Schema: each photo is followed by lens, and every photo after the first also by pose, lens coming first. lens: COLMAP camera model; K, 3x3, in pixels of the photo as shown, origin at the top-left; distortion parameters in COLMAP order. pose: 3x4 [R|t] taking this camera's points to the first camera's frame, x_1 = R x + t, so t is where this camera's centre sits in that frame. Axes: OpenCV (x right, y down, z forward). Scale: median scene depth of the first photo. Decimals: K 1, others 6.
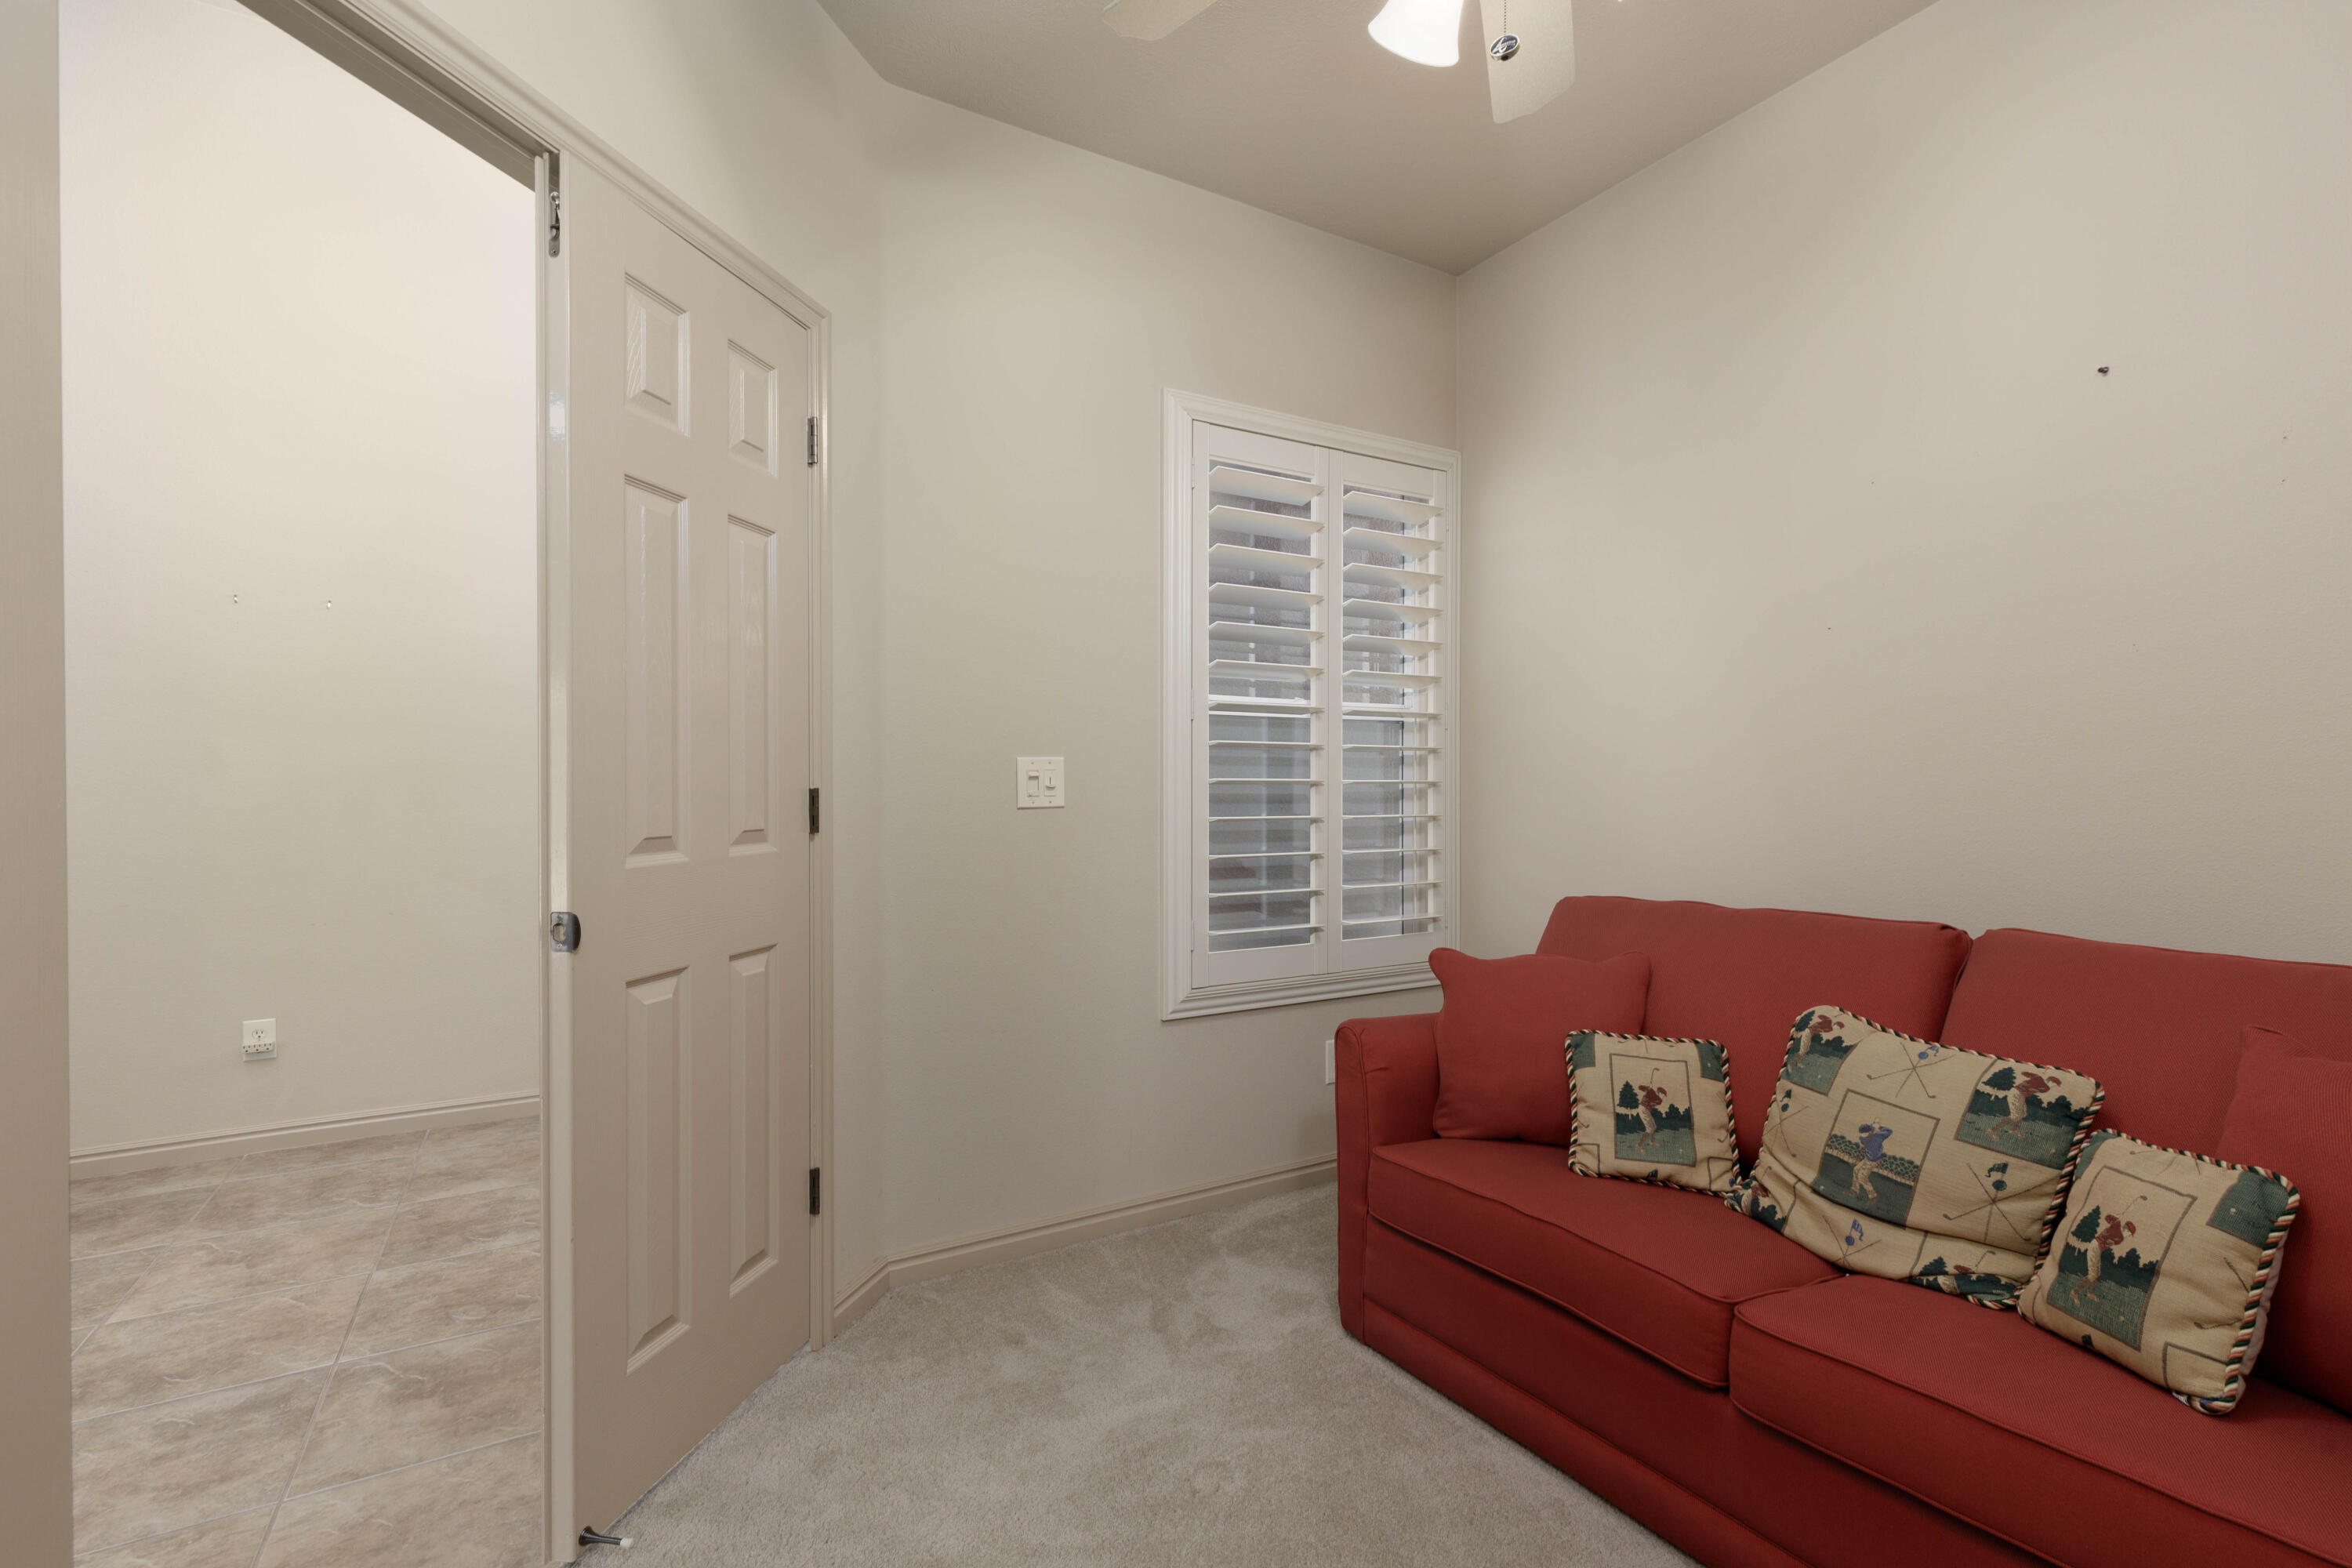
lens RADIAL K [[1046.4, 0, 1176.0], [0, 1046.4, 784.0], [0, 0, 1]] dist [0.006755, -0.001318]
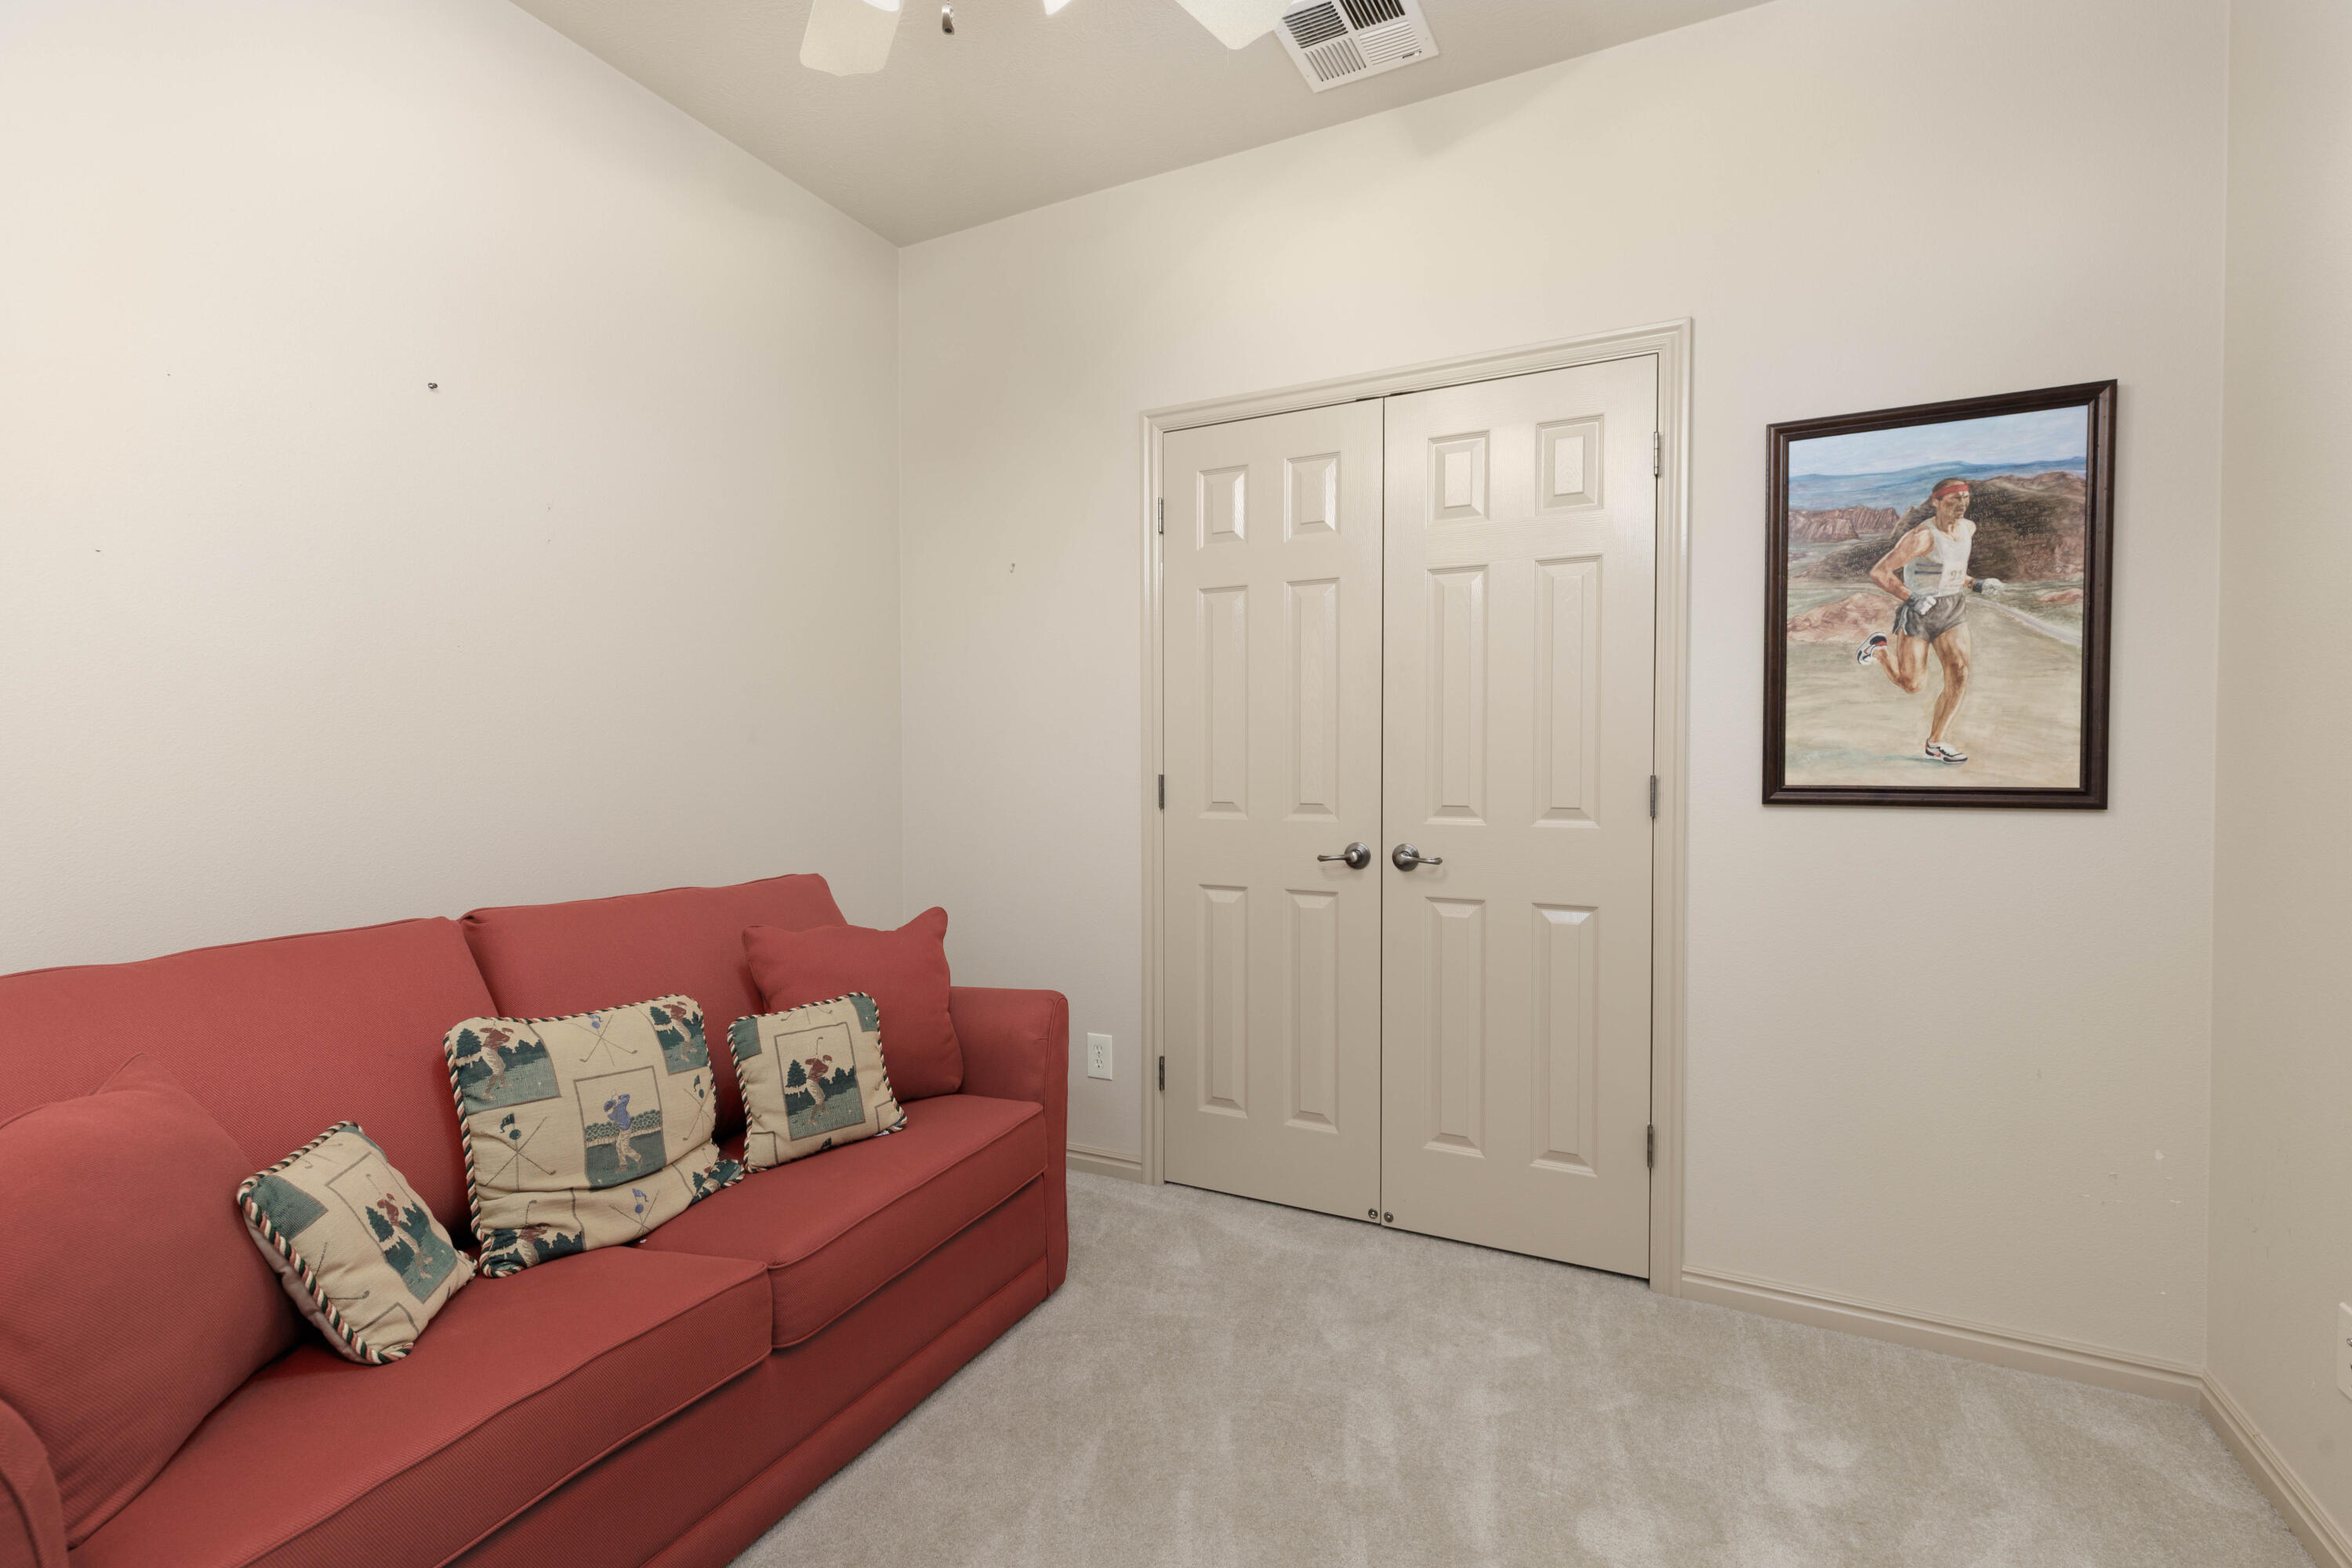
lens RADIAL K [[1046.4, 0, 1176.0], [0, 1046.4, 784.0], [0, 0, 1]] dist [0.006755, -0.001318]
pose [[-0.537486, -0.010890, 0.843202, -0.516806], [0.006609, 0.999831, 0.017126, -0.001032], [-0.843247, 0.014778, -0.537323, 1.101192]]
